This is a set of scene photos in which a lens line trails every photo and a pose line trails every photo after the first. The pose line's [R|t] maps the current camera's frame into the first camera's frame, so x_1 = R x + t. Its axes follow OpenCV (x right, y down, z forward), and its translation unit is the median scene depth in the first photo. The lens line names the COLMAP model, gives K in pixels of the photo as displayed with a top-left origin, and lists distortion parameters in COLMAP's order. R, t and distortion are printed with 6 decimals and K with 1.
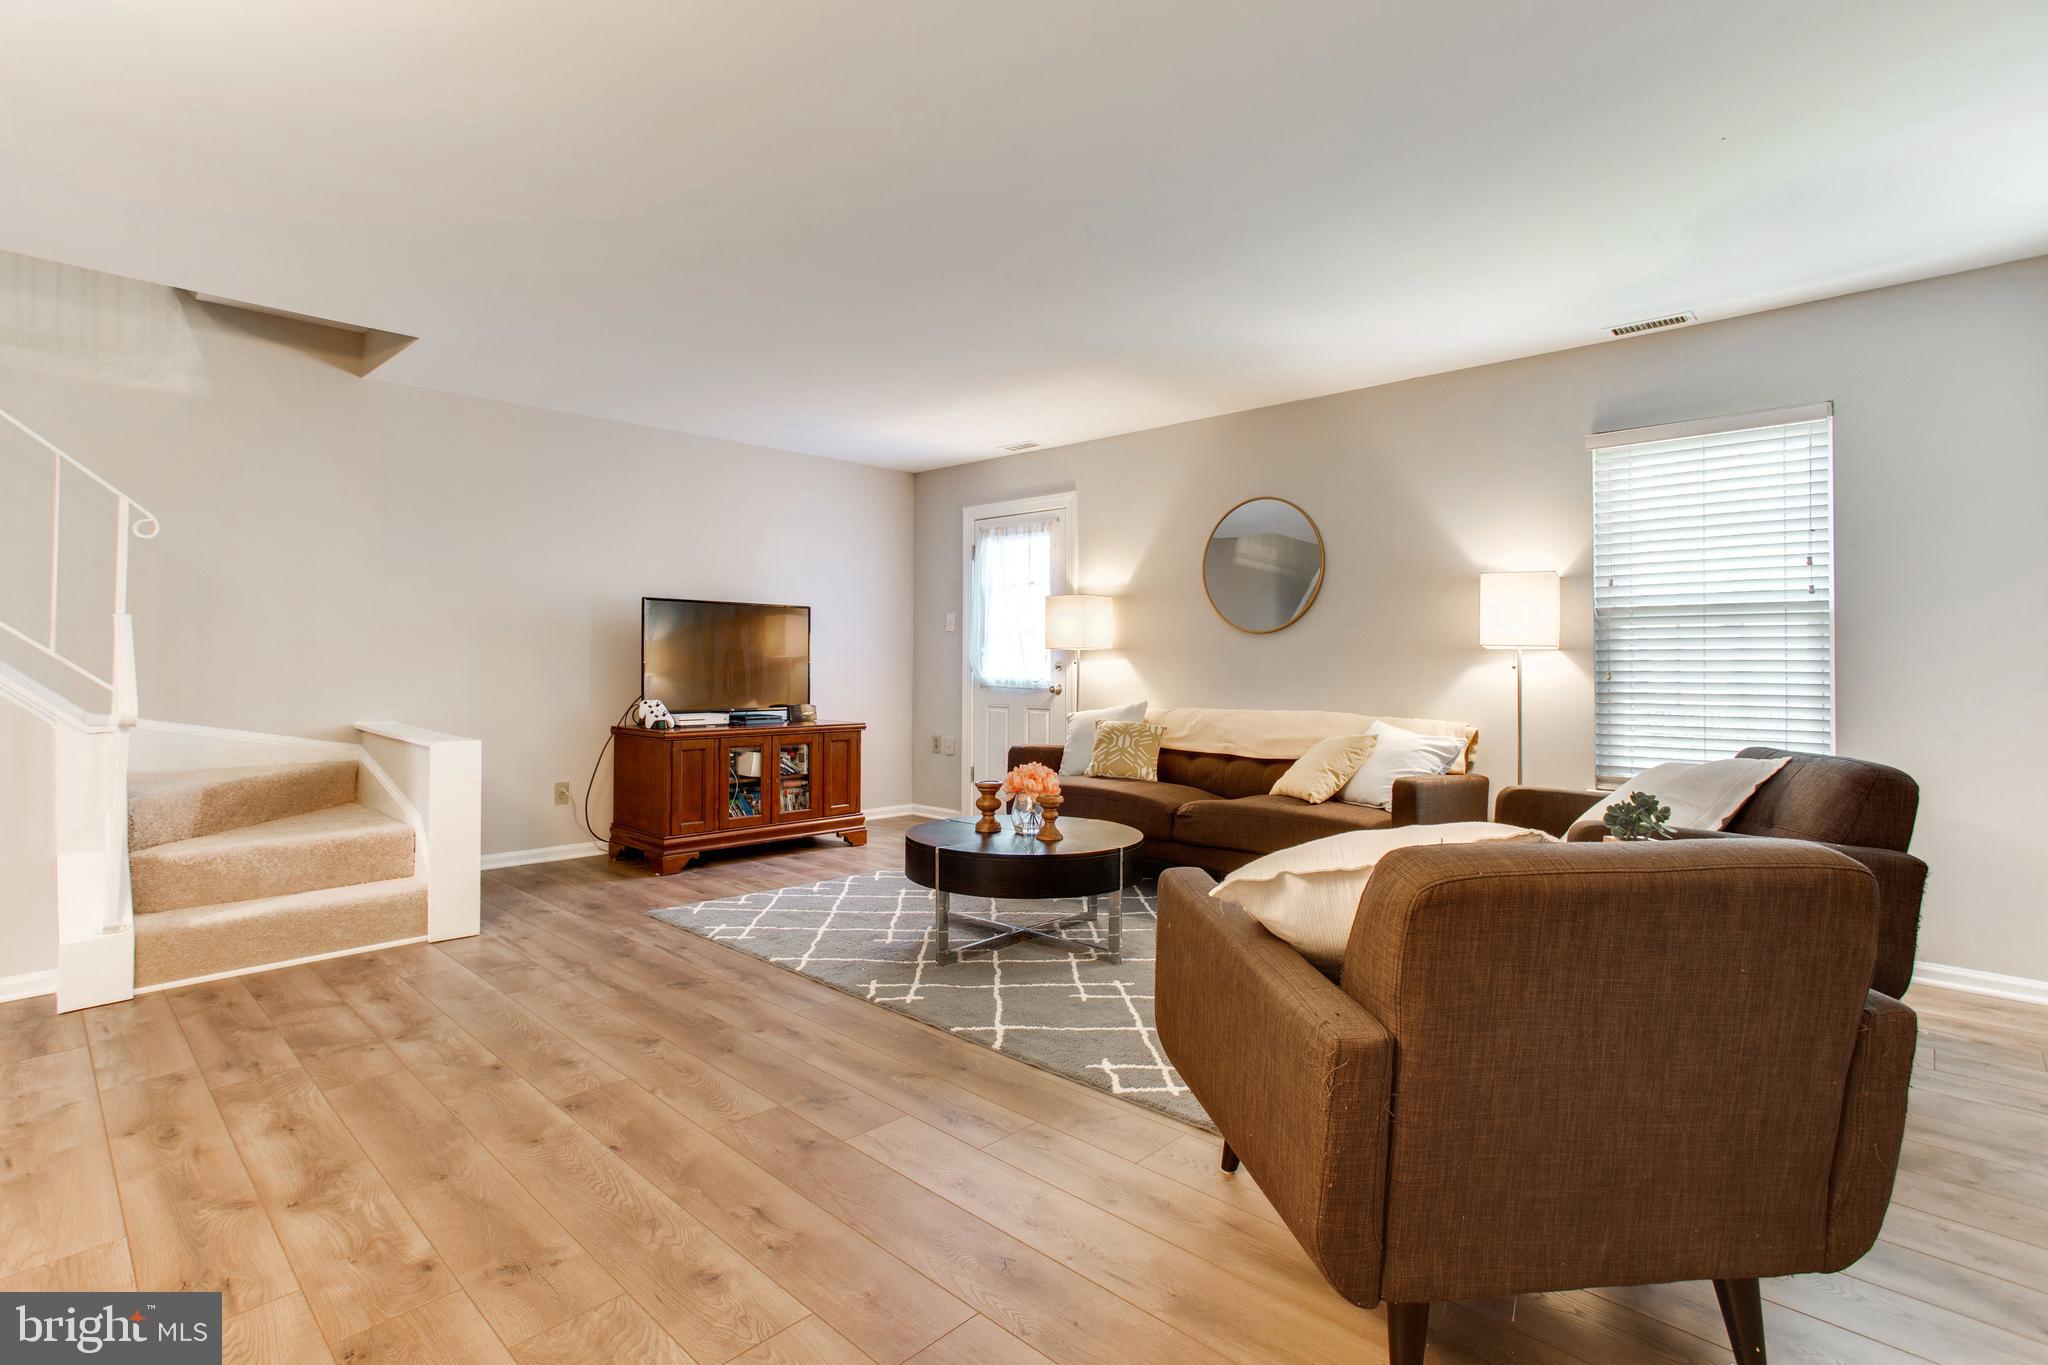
lens RADIAL K [[998.3, 0, 1030.7], [0, 998.3, 674.2], [0, 0, 1]] dist [-0.033181, 0.018463]
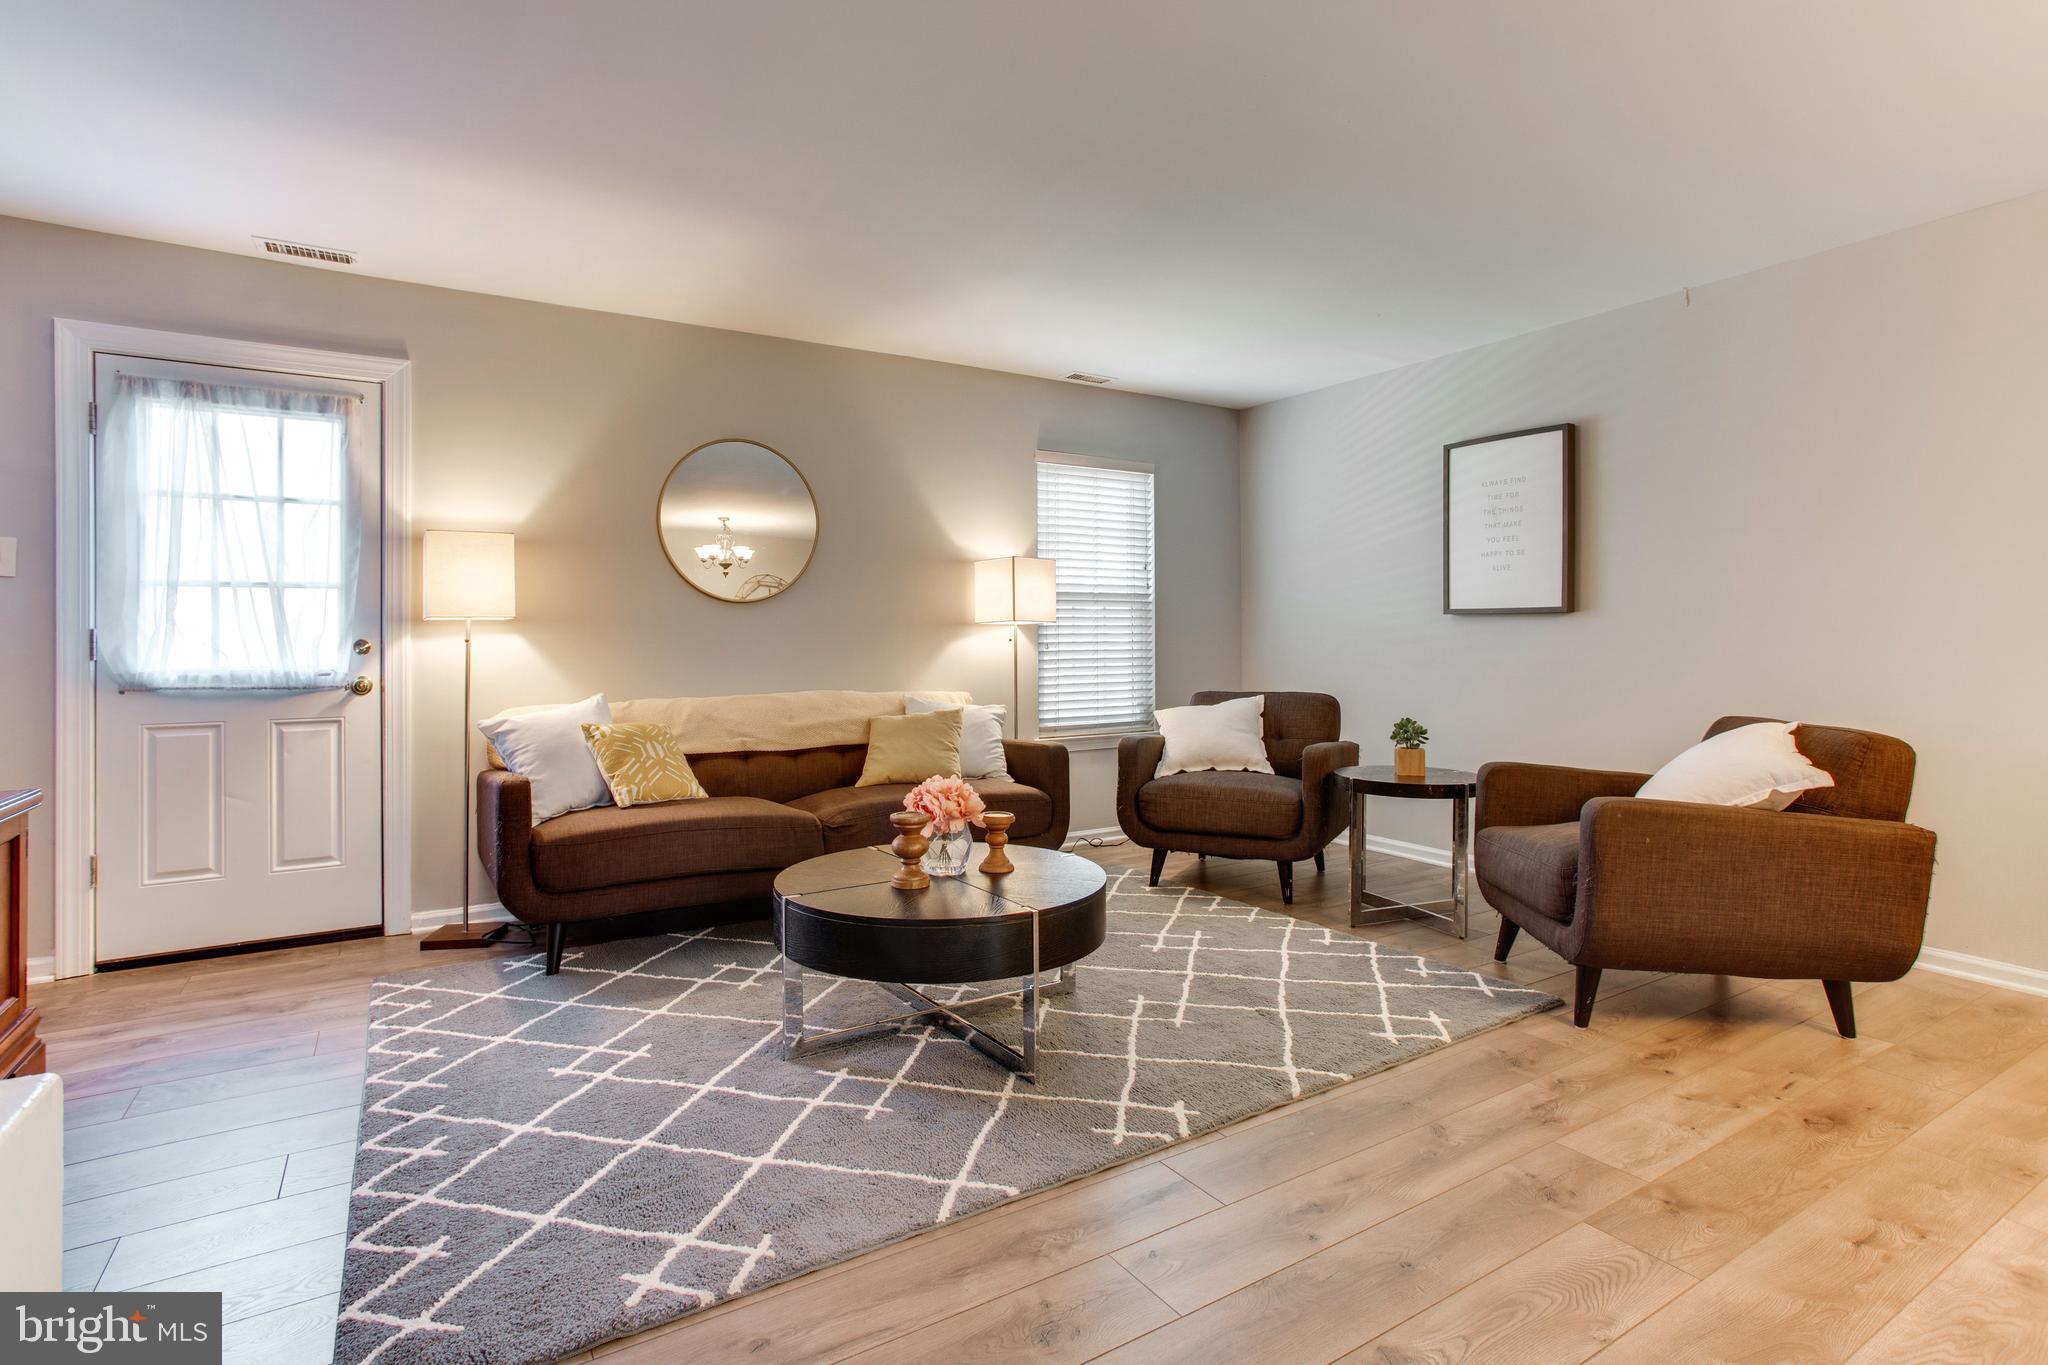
lens RADIAL K [[998.3, 0, 977.1], [0, 998.3, 644.1], [0, 0, 1]] dist [-0.033181, 0.018463]
pose [[0.271459, -0.013030, 0.962362, -0.739157], [0.016918, 0.999818, 0.008765, -0.014528], [-0.962301, 0.013902, 0.271630, 0.831409]]
